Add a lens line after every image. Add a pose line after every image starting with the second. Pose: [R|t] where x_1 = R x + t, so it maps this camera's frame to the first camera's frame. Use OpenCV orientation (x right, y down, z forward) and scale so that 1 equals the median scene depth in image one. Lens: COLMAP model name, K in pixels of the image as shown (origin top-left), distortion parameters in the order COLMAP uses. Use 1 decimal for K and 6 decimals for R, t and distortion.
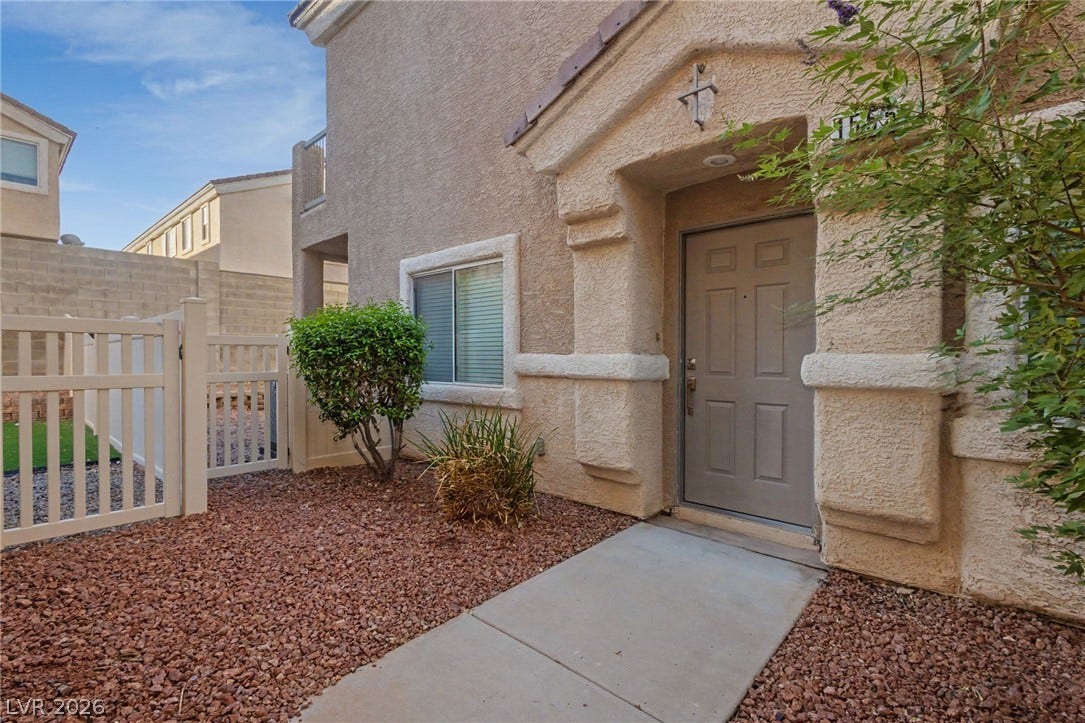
lens RADIAL K [[518.5, 0, 542.5], [0, 518.5, 361.5], [0, 0, 1]] dist [0.014582, -0.000617]
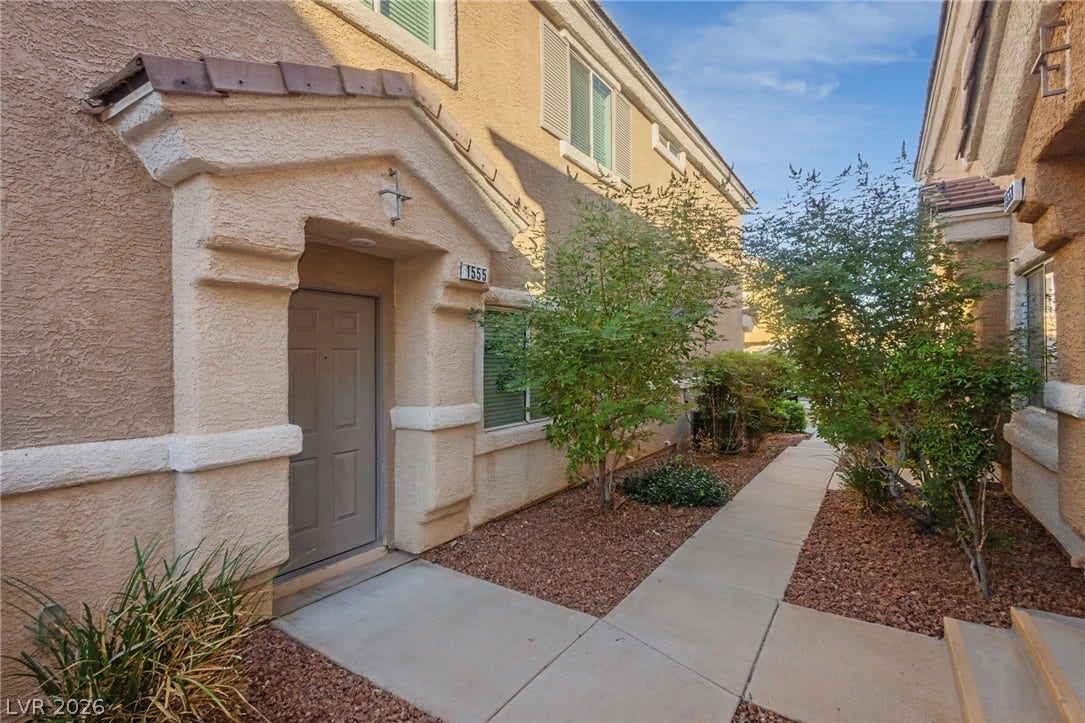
lens RADIAL K [[518.5, 0, 542.5], [0, 518.5, 361.5], [0, 0, 1]] dist [0.014582, -0.000617]
pose [[-0.178939, -0.001182, 0.983859, -0.815013], [0.020028, 0.999788, 0.004843, -0.123868], [-0.983656, 0.020571, -0.178878, 0.798154]]
